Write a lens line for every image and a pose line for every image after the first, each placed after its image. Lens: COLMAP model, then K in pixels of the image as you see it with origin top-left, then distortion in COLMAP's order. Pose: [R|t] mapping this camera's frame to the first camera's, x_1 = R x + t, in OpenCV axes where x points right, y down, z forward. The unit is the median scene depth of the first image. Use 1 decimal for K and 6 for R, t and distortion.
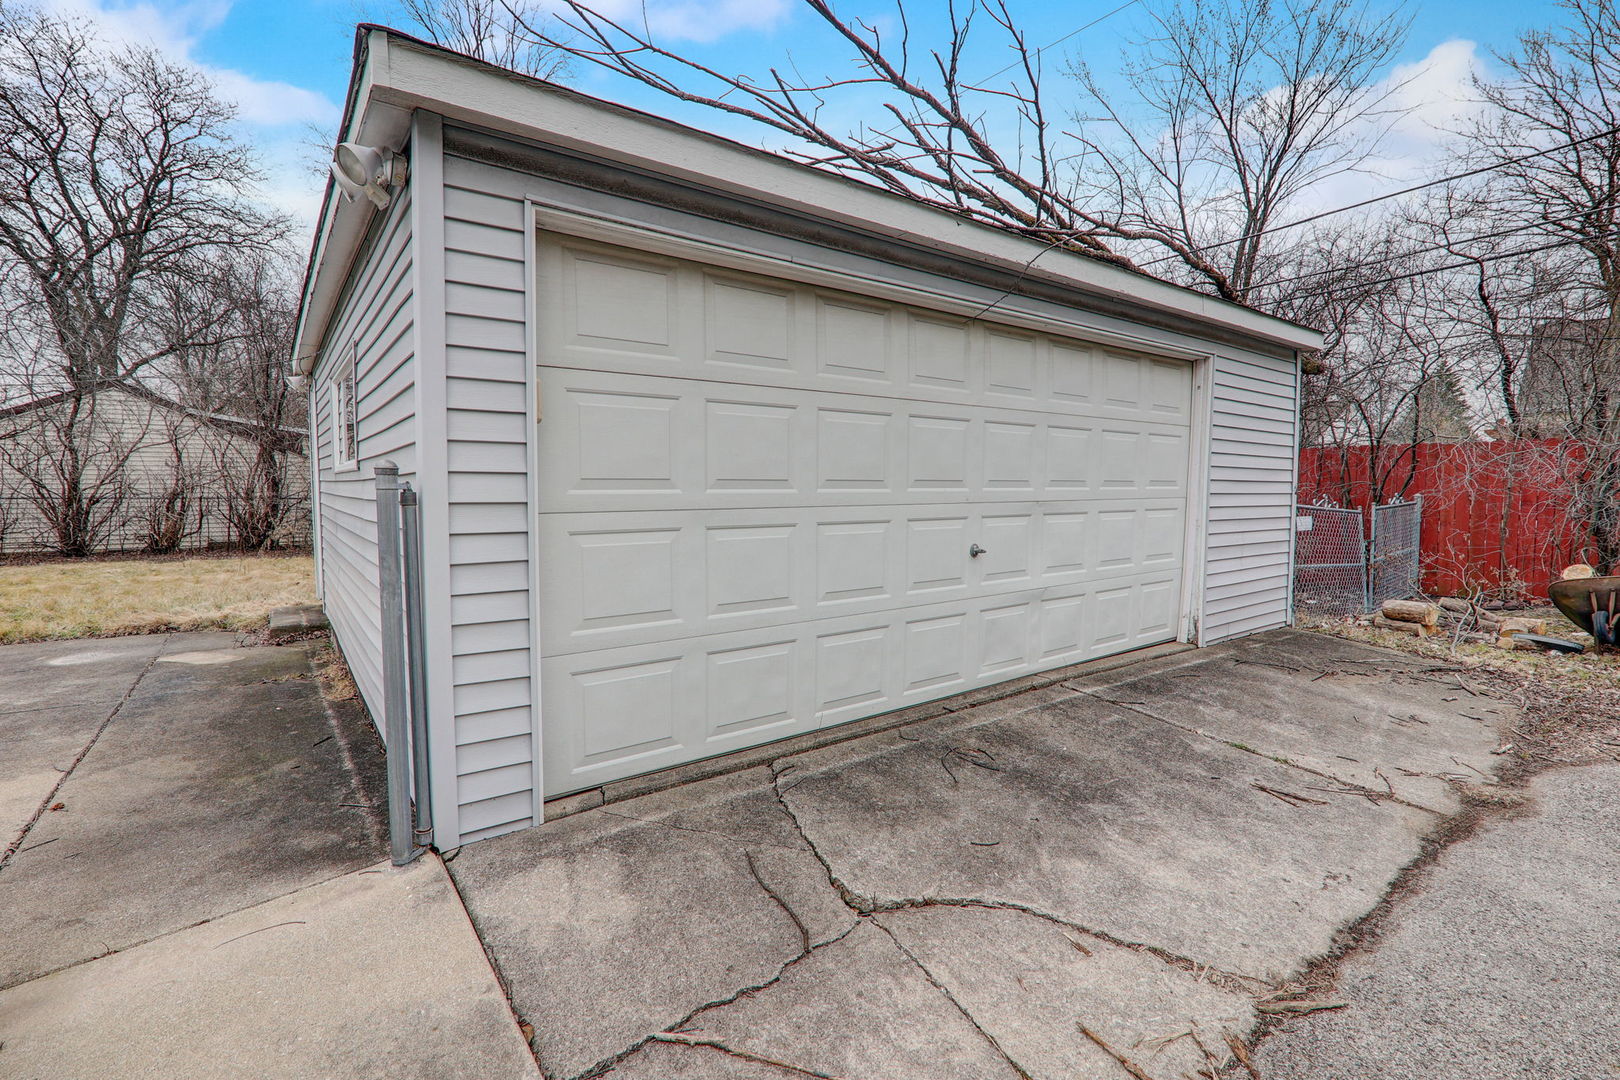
lens RADIAL K [[746.1, 0, 808.4], [0, 746.1, 527.1], [0, 0, 1]] dist [-0.017545, 0.000415]
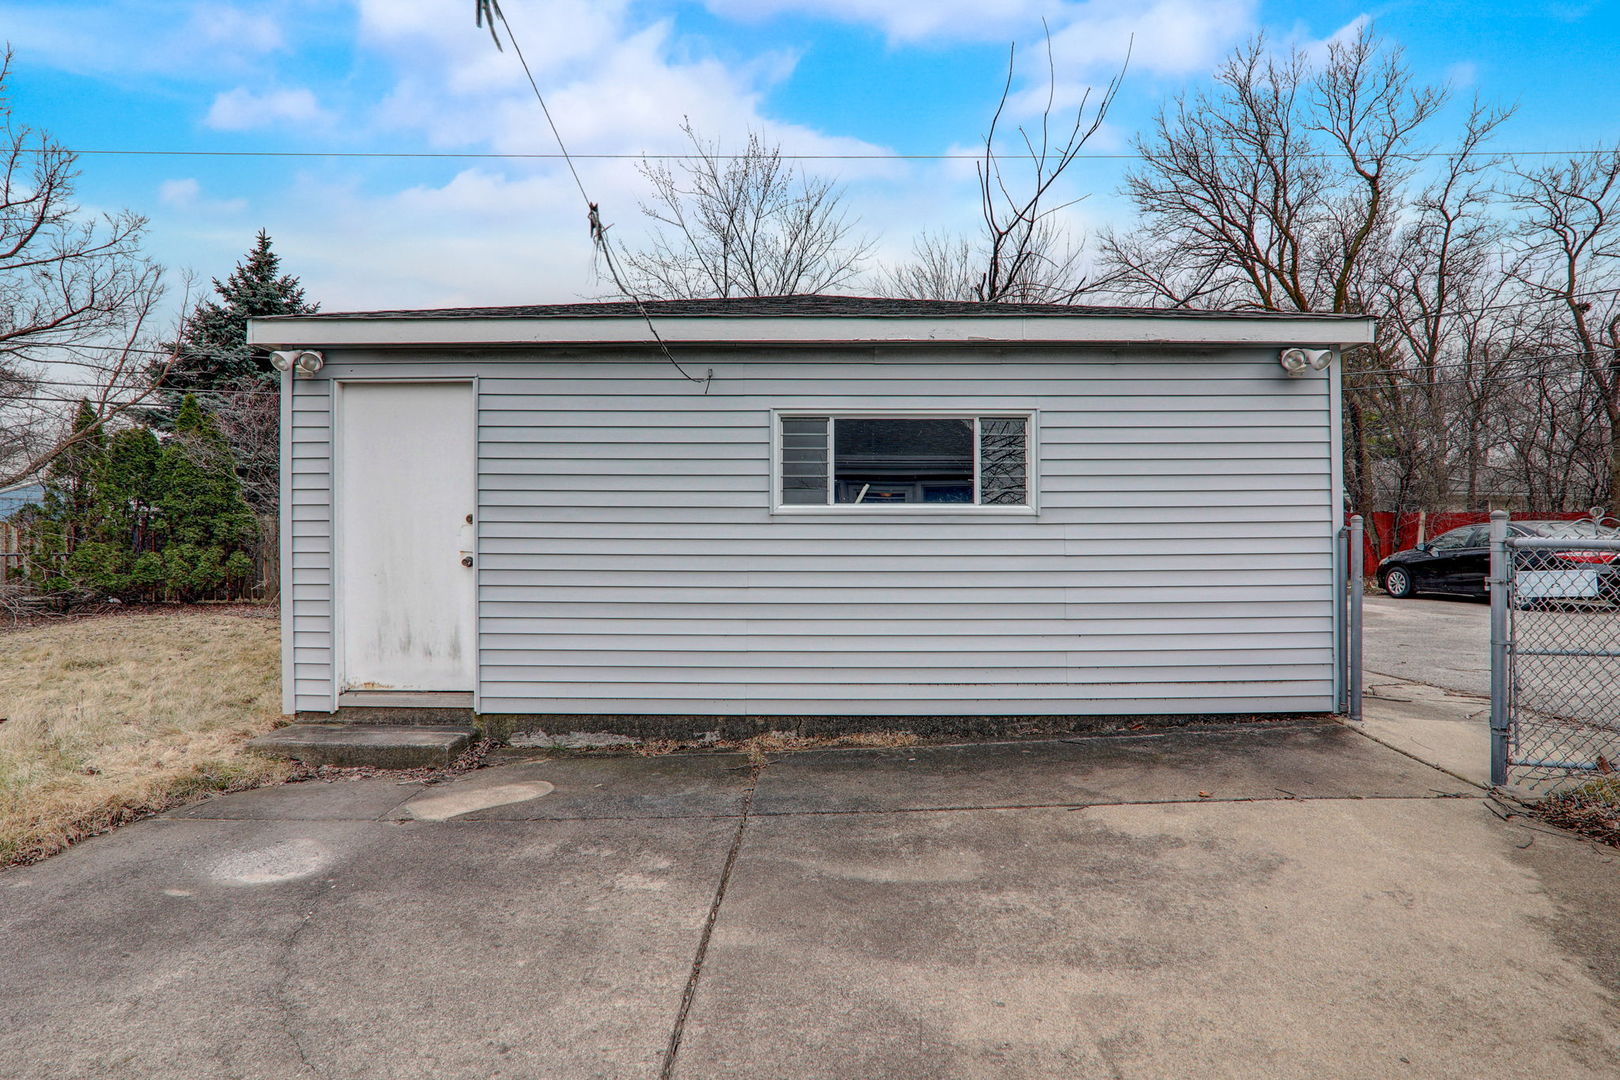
lens RADIAL K [[746.1, 0, 808.4], [0, 746.1, 527.1], [0, 0, 1]] dist [-0.017545, 0.000415]
pose [[0.593205, 0.003856, 0.805042, -2.074695], [0.042482, 0.998445, -0.036086, -0.037694], [-0.803930, 0.055607, 0.592119, 0.669679]]
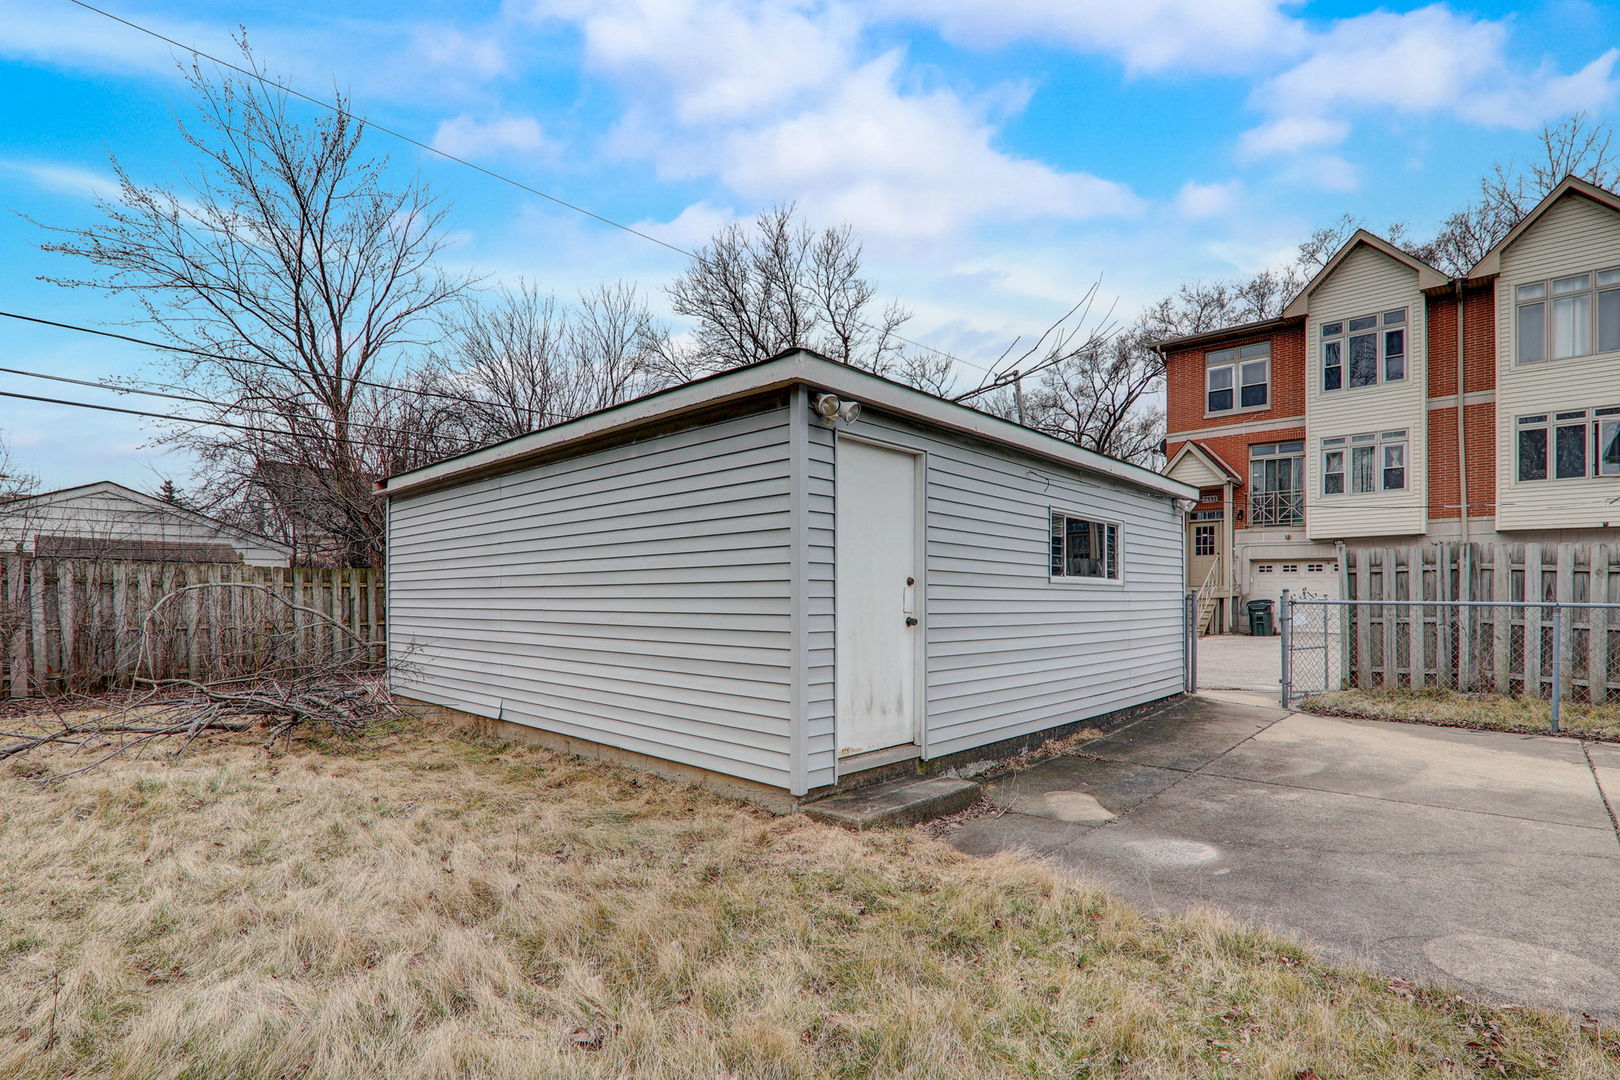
lens RADIAL K [[764.8, 0, 796.1], [0, 764.8, 596.6], [0, 0, 1]] dist [-0.016925, 0.000505]
pose [[-0.177784, -0.002536, 0.984066, -2.815629], [0.044097, 0.998972, 0.010541, -0.128955], [-0.983081, 0.045268, -0.177489, 2.552766]]
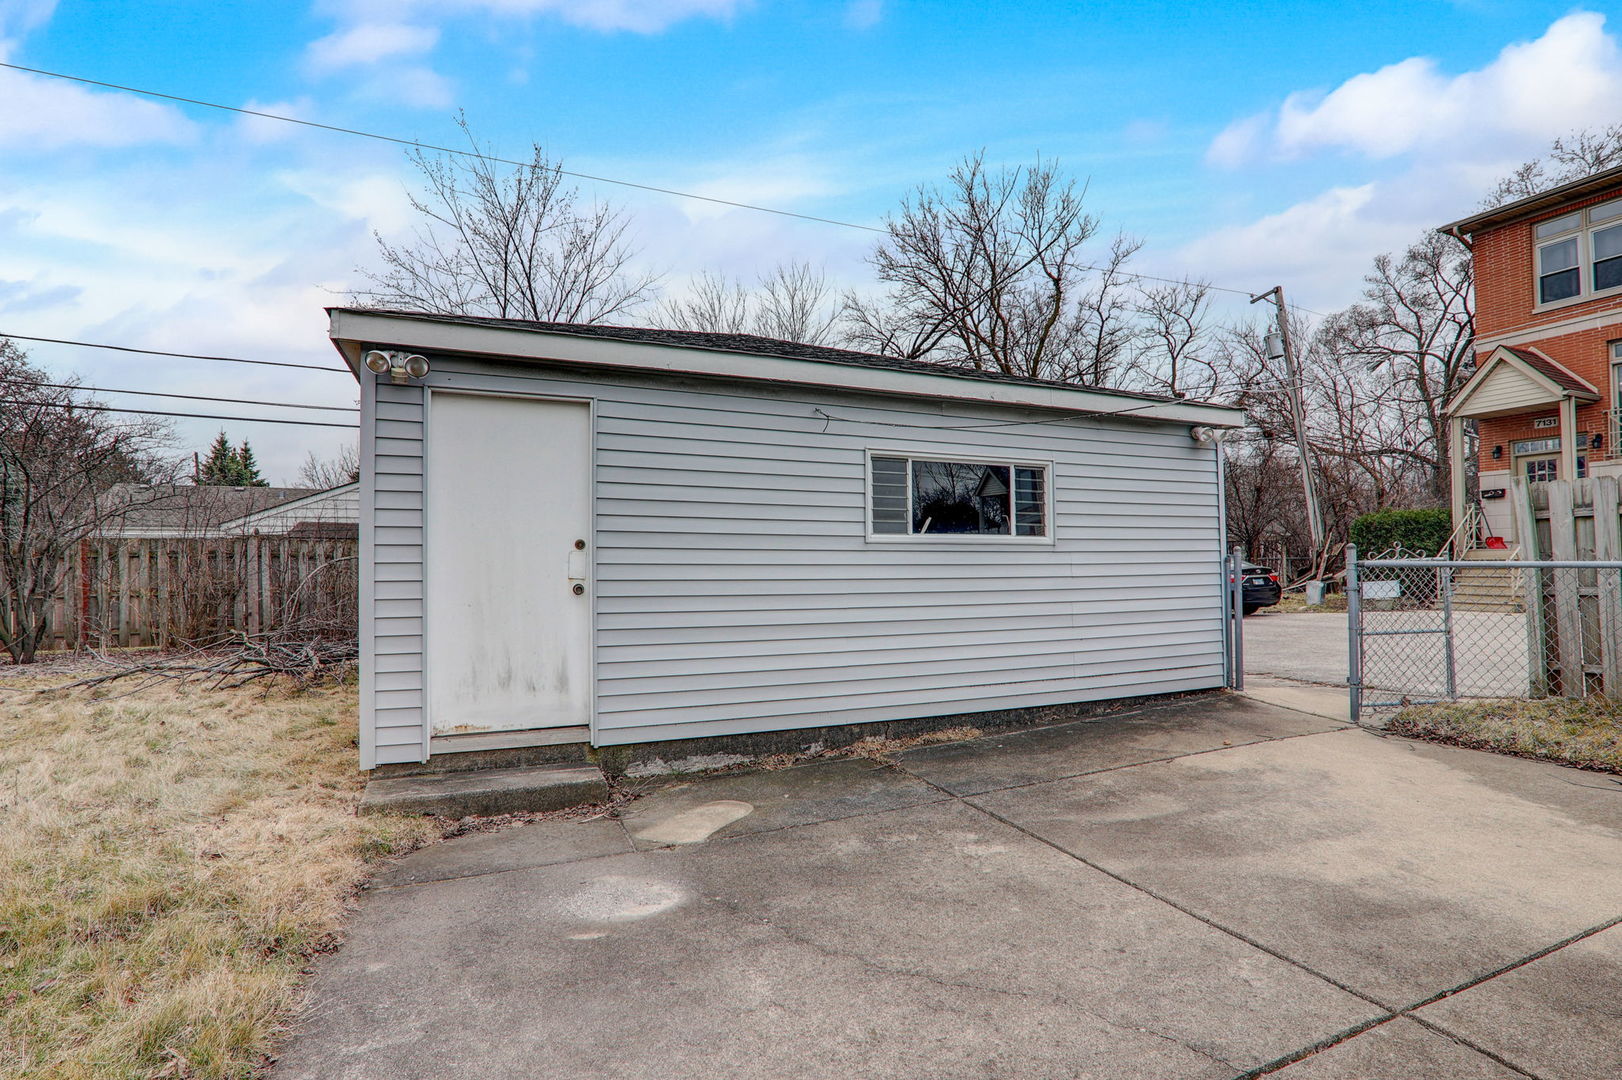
lens RADIAL K [[753.4, 0, 797.4], [0, 753.4, 541.0], [0, 0, 1]] dist [-0.018520, 0.000740]
pose [[0.234442, 0.026040, 0.971781, -2.564987], [0.052547, 0.997840, -0.039415, -0.063484], [-0.970709, 0.060304, 0.232568, 1.326800]]
